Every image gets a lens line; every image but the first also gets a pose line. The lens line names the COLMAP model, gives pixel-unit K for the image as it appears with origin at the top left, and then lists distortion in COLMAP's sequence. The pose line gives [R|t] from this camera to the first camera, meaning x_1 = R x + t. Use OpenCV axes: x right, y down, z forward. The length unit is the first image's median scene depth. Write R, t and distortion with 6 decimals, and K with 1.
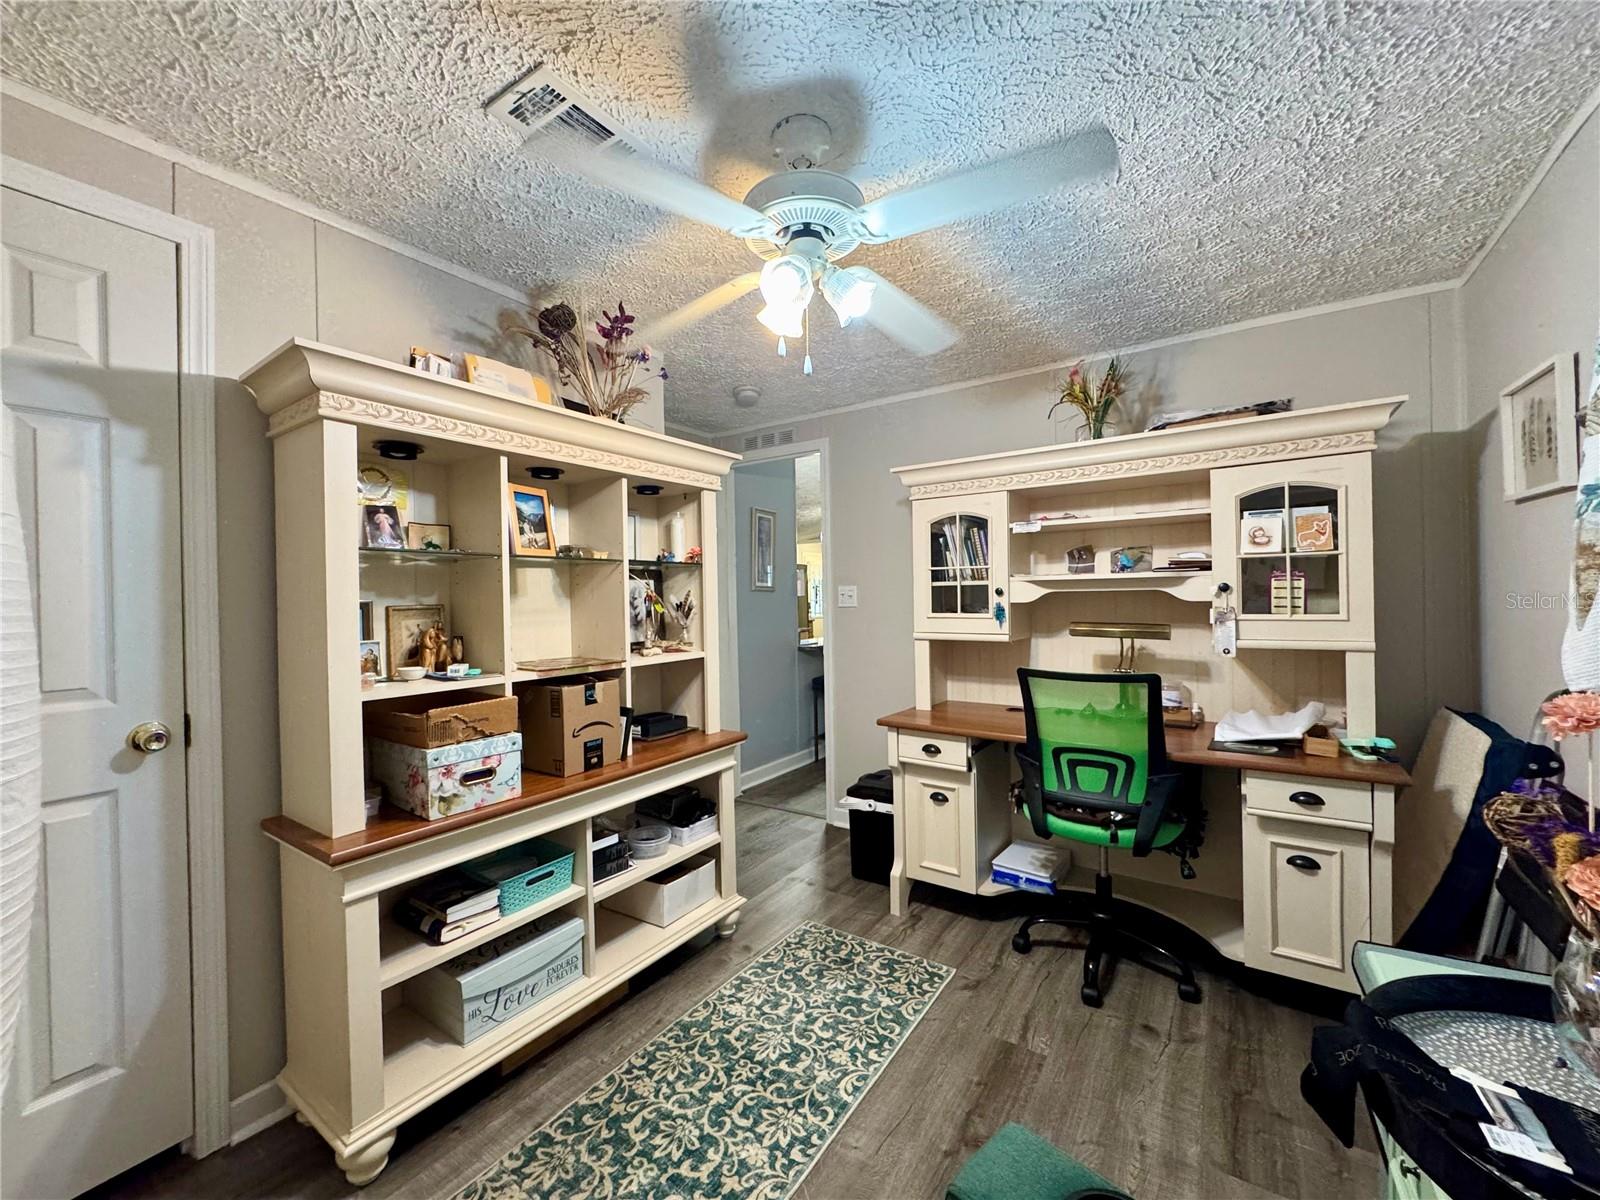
lens RADIAL K [[640.7, 0, 797.2], [0, 640.7, 600.7], [0, 0, 1]] dist [-0.004740, 0.000489]
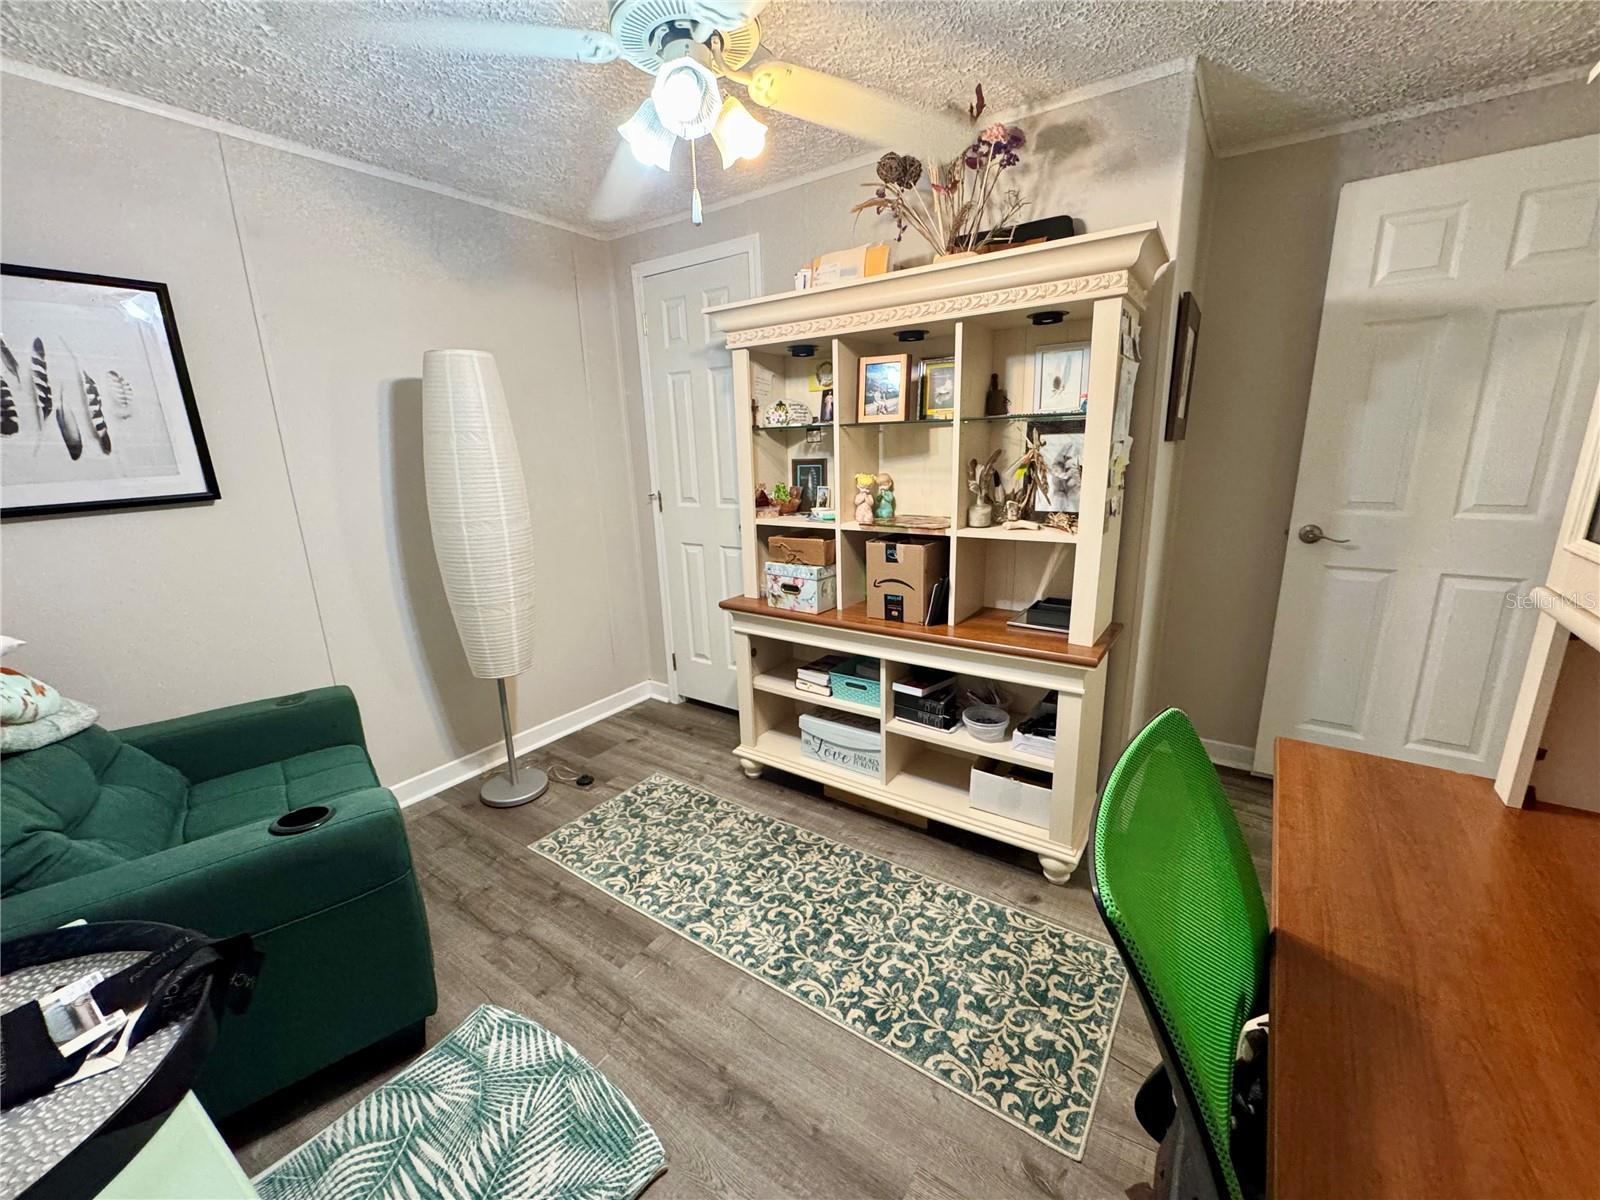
lens RADIAL K [[640.7, 0, 799.1], [0, 640.7, 600.7], [0, 0, 1]] dist [-0.004740, 0.000489]
pose [[-0.011506, 0.259747, -0.965608, 0.801962], [0.024428, 0.965457, 0.259415, -0.065462], [0.999635, -0.020603, -0.017454, 0.927192]]
